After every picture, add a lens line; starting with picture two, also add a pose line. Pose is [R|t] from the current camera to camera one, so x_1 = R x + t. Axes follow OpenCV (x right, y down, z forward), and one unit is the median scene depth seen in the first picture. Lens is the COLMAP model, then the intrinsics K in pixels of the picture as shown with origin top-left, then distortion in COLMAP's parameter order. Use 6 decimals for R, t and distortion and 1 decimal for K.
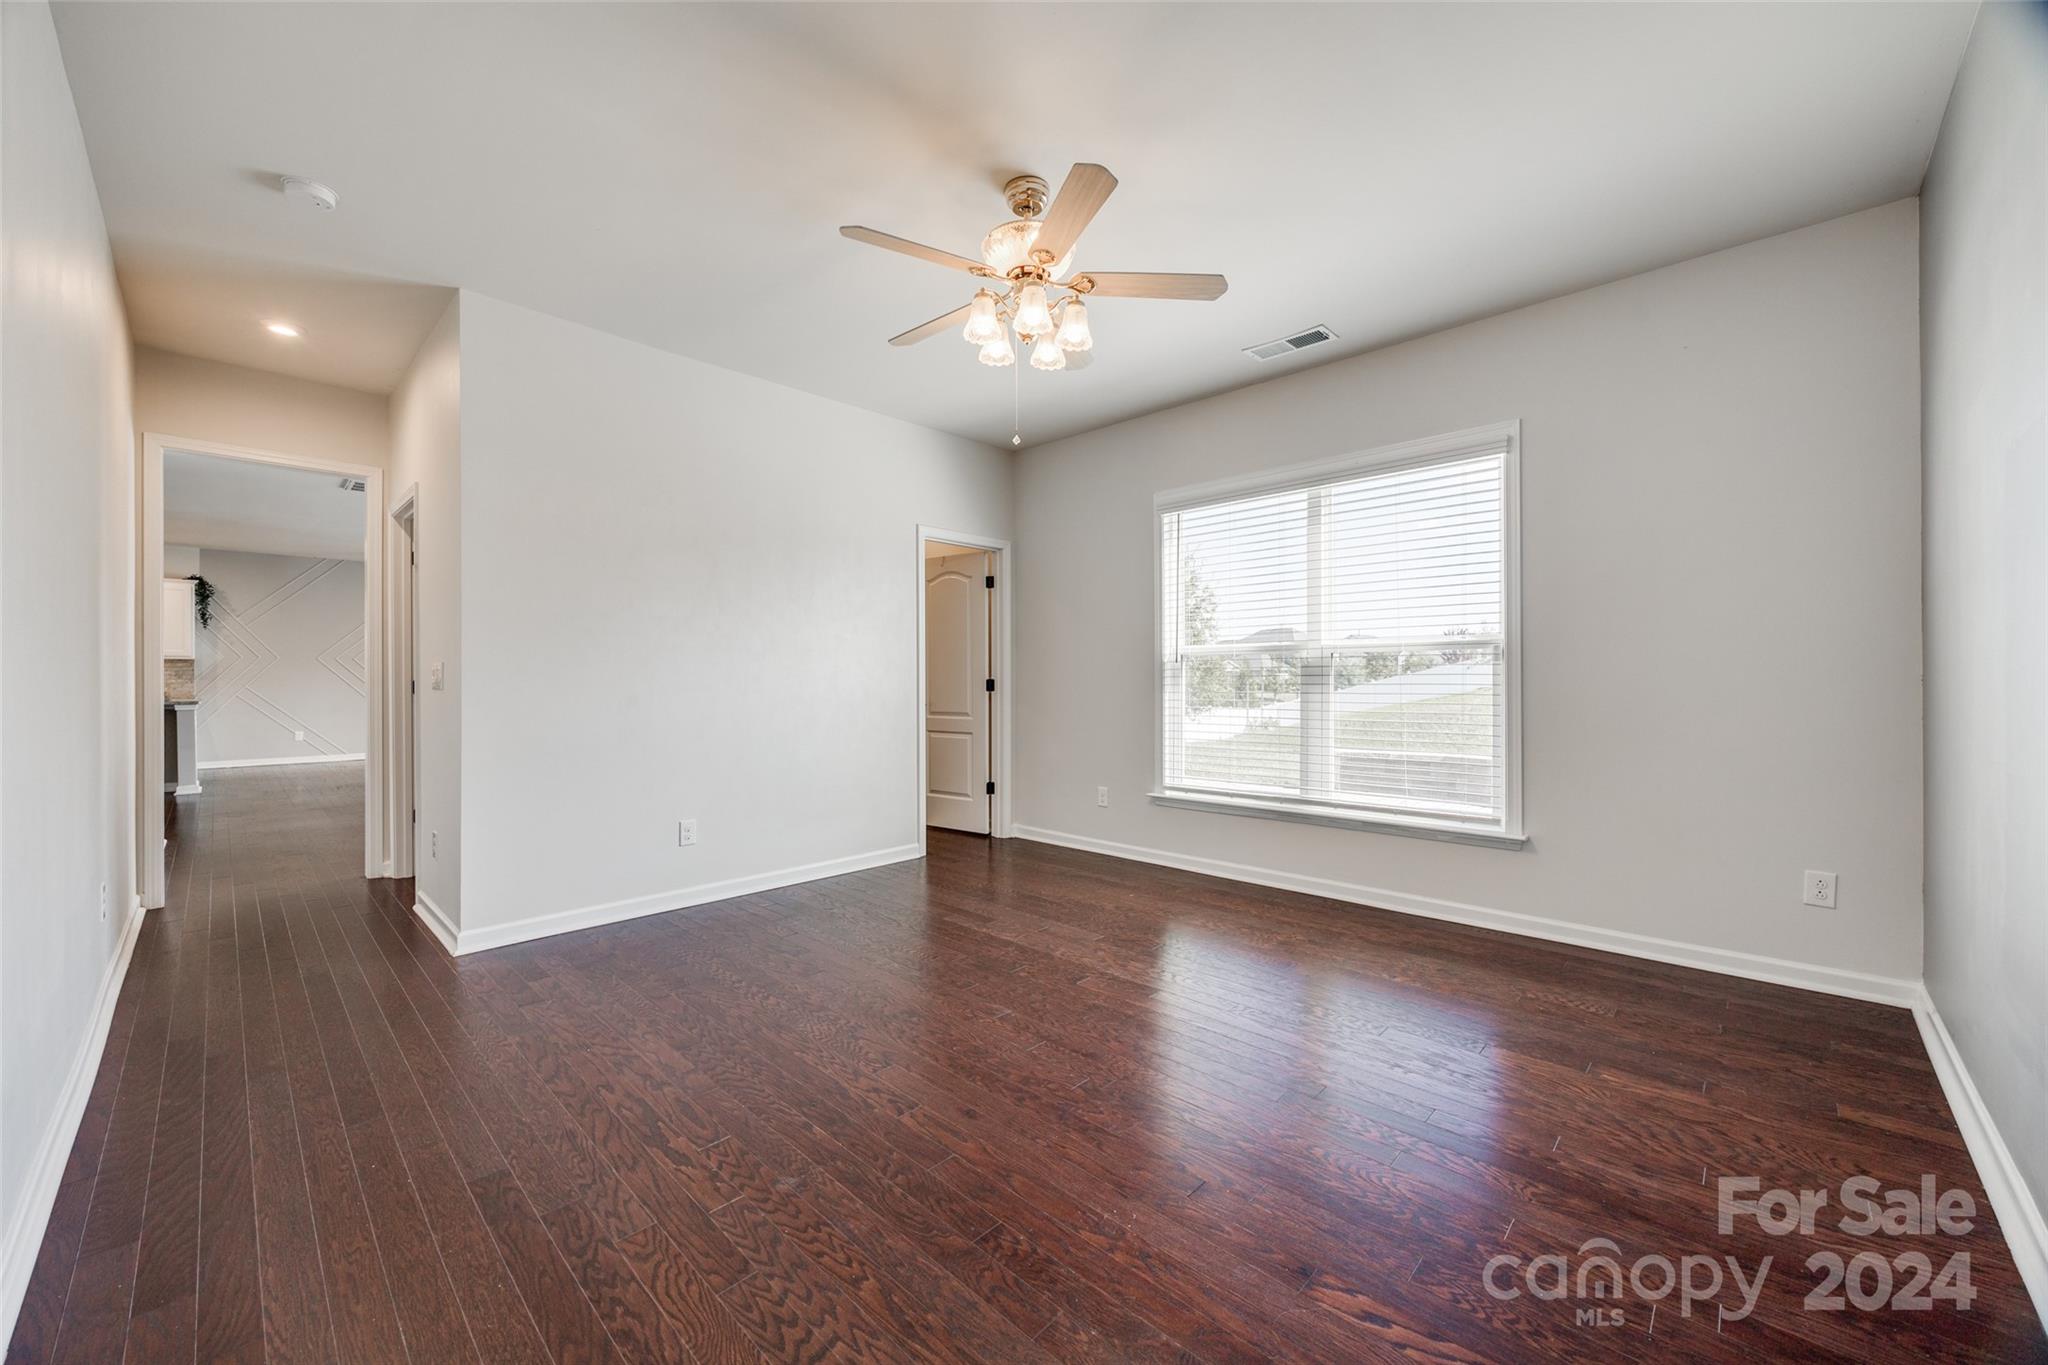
lens RADIAL K [[788.8, 0, 1006.0], [0, 788.8, 683.9], [0, 0, 1]] dist [-0.006117, 0.001781]
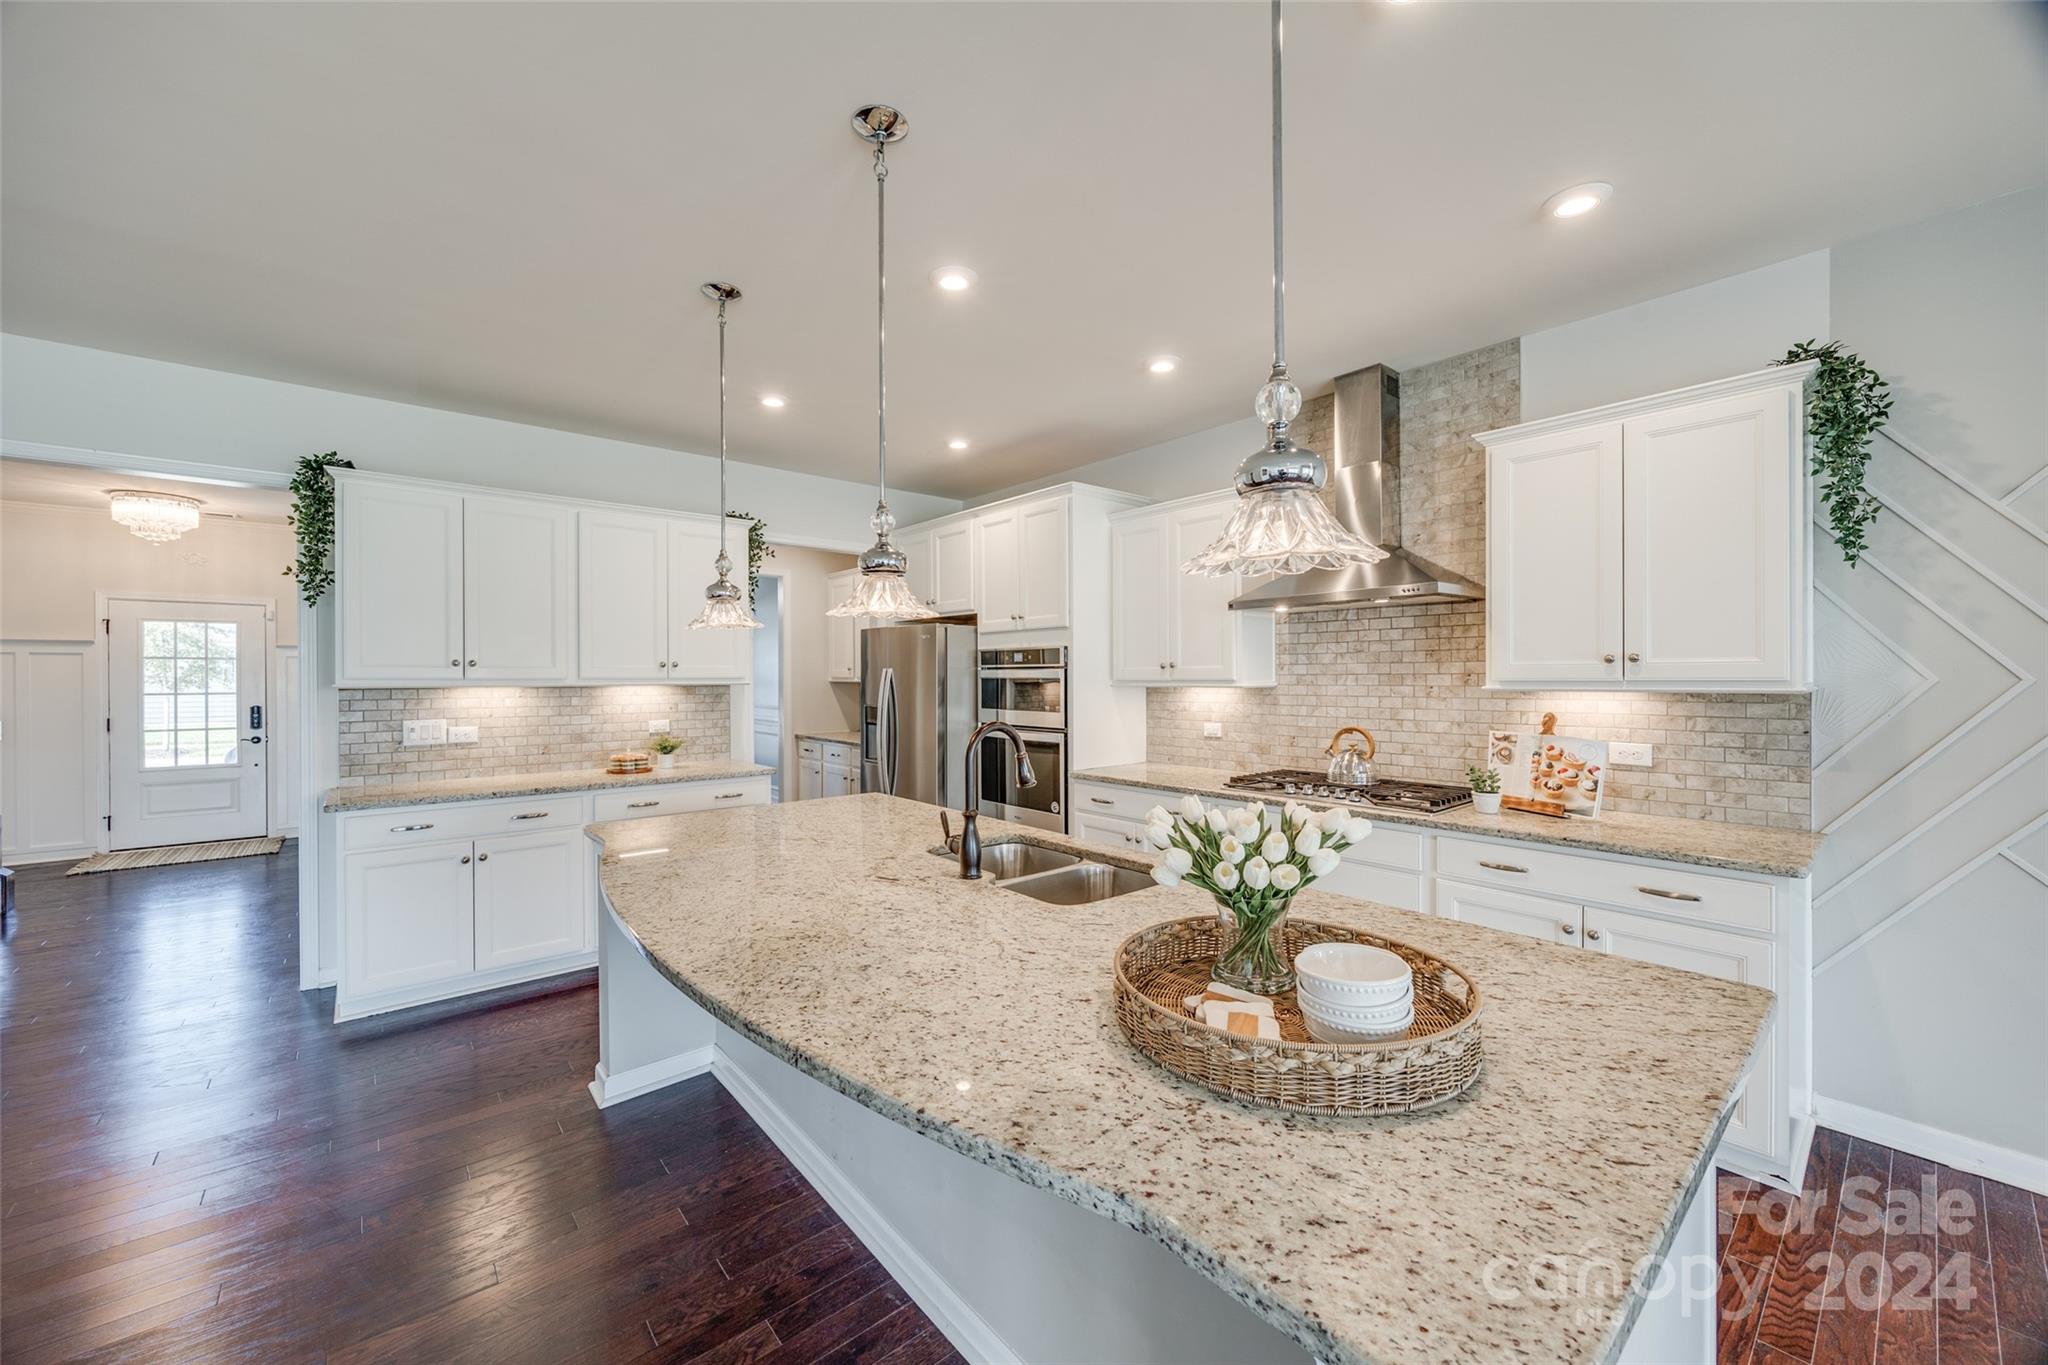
lens RADIAL K [[788.8, 0, 1027.1], [0, 788.8, 678.3], [0, 0, 1]] dist [-0.006117, 0.001781]
pose [[-0.074477, 0.003172, -0.997218, -0.764216], [0.002853, 0.999992, 0.002968, -0.037128], [0.997219, -0.002624, -0.074485, 0.768563]]
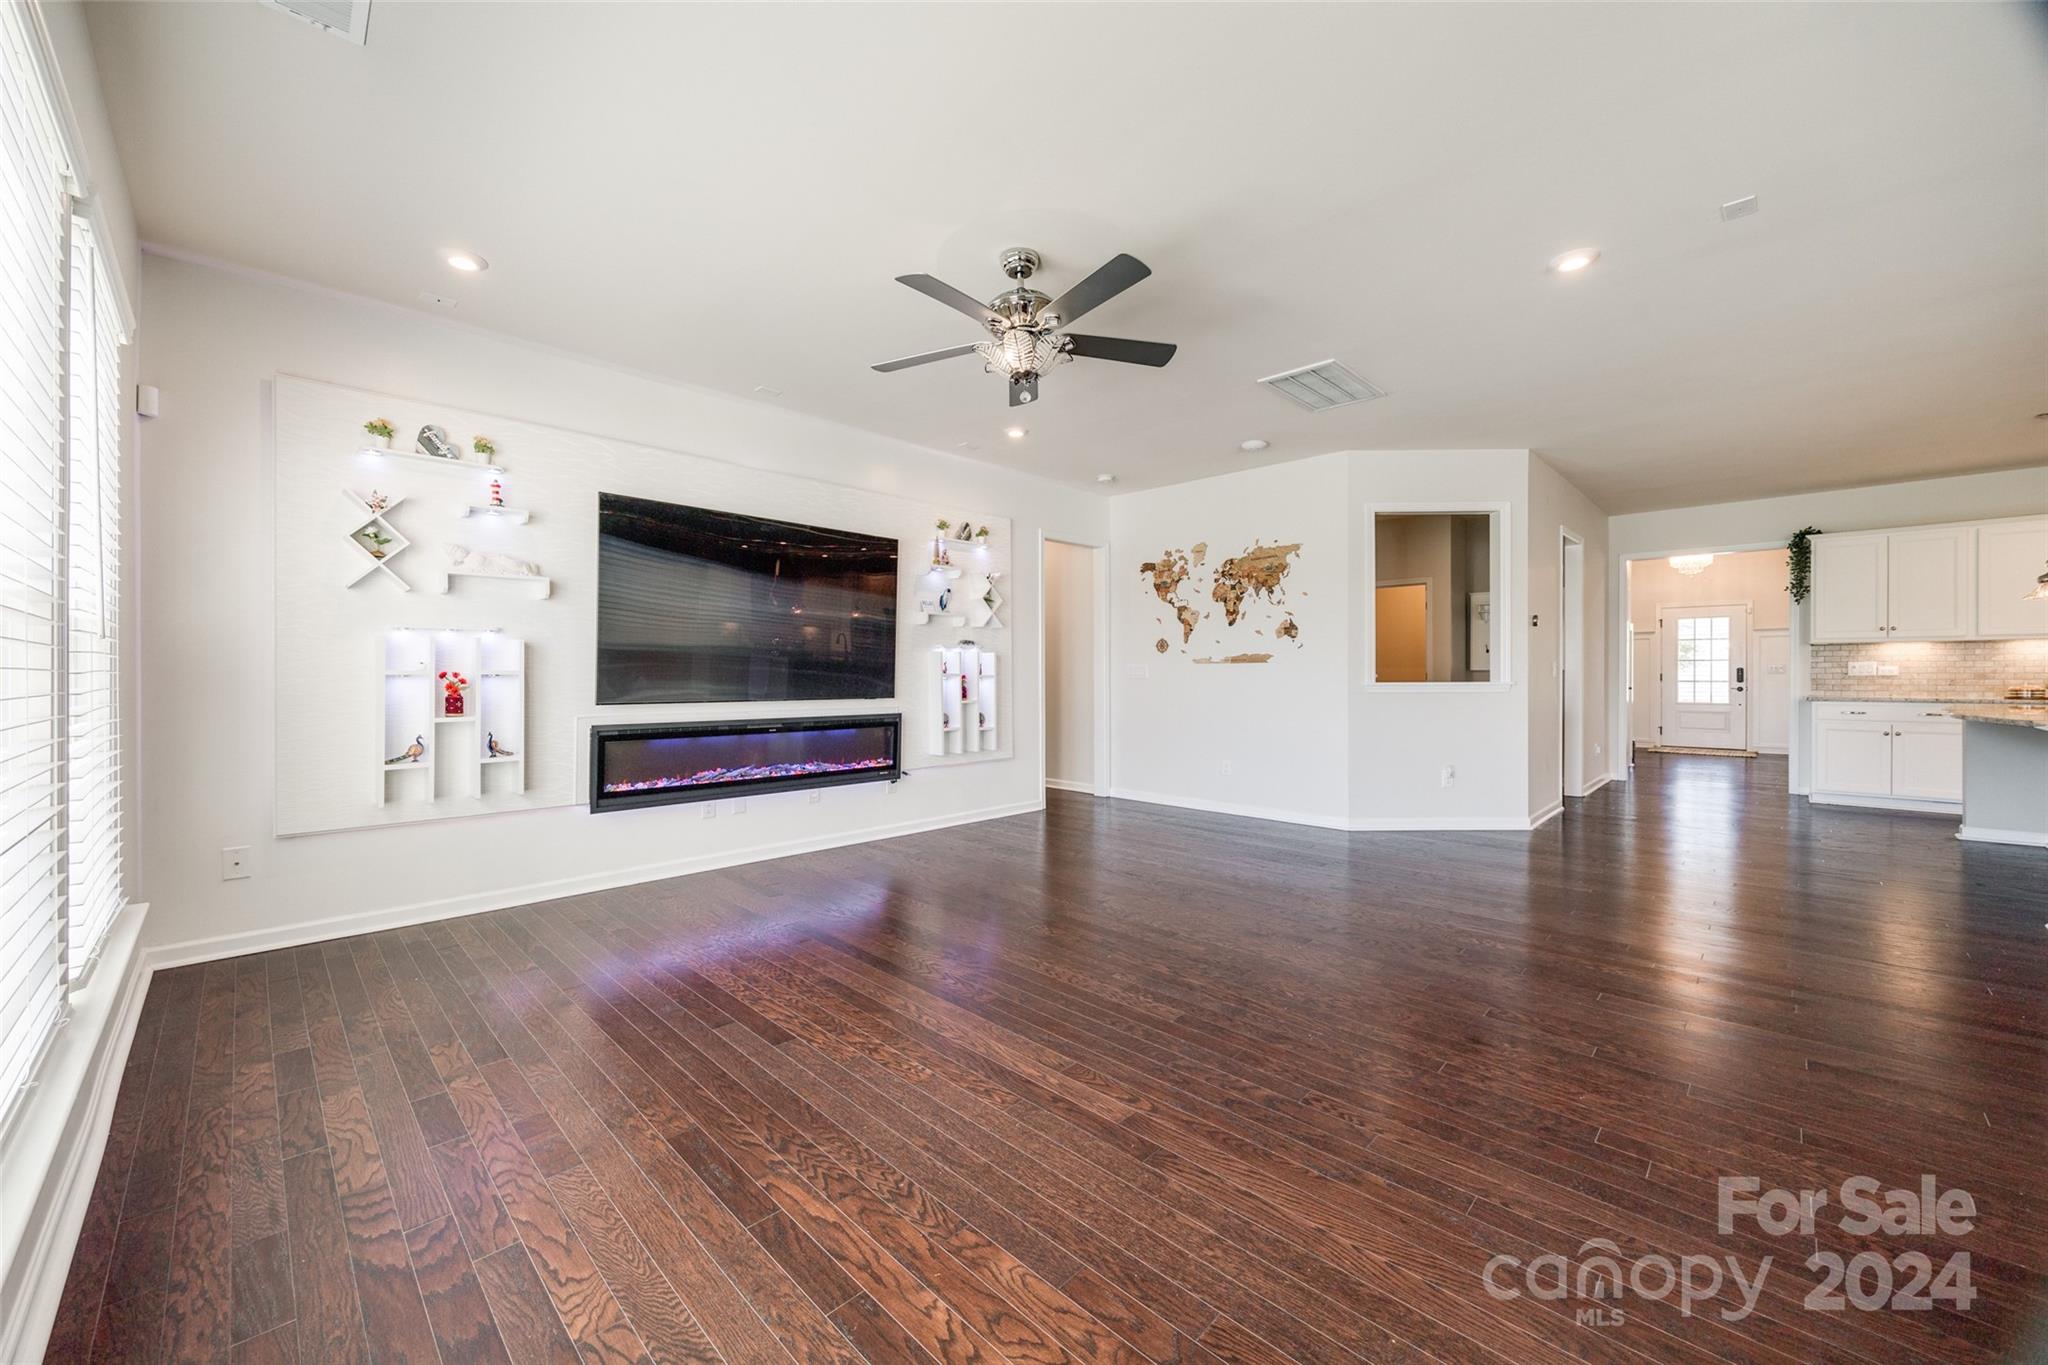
lens RADIAL K [[788.8, 0, 1009.8], [0, 788.8, 683.3], [0, 0, 1]] dist [-0.006117, 0.001781]
pose [[-0.999904, 0.006131, -0.012401, -0.364327], [0.005999, 0.999925, 0.010678, -0.009273], [0.012466, 0.010603, -0.999866, 1.130191]]
